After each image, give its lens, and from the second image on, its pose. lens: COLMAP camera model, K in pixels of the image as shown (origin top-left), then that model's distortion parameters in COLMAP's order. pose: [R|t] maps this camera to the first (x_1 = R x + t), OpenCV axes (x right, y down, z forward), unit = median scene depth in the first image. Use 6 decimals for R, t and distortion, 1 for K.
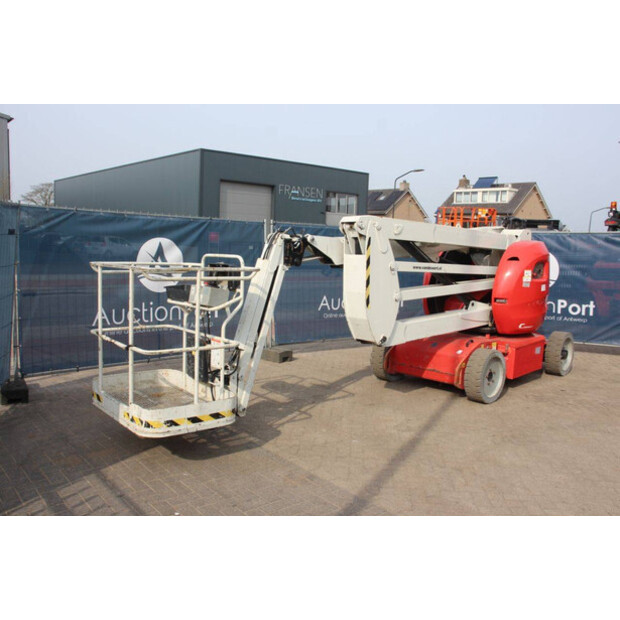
lens RADIAL K [[564.1, 0, 310.0], [0, 564.1, 310.0], [0, 0, 1]] dist [-0.098558, 0.003767]
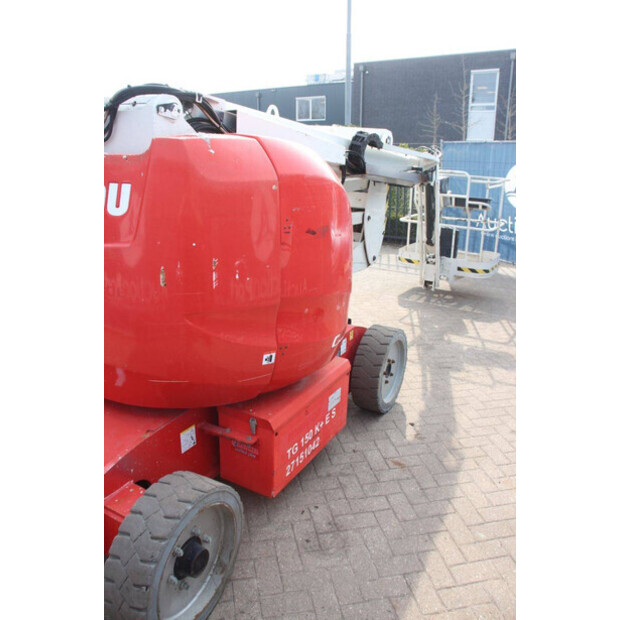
lens RADIAL K [[508.3, 0, 310.0], [0, 508.3, 310.0], [0, 0, 1]] dist [-0.180008, 0.180882]
pose [[-0.953725, 0.048607, -0.296727, 0.501463], [-0.076362, 0.915337, 0.395382, -0.226781], [0.290824, 0.399744, -0.869268, 1.955717]]
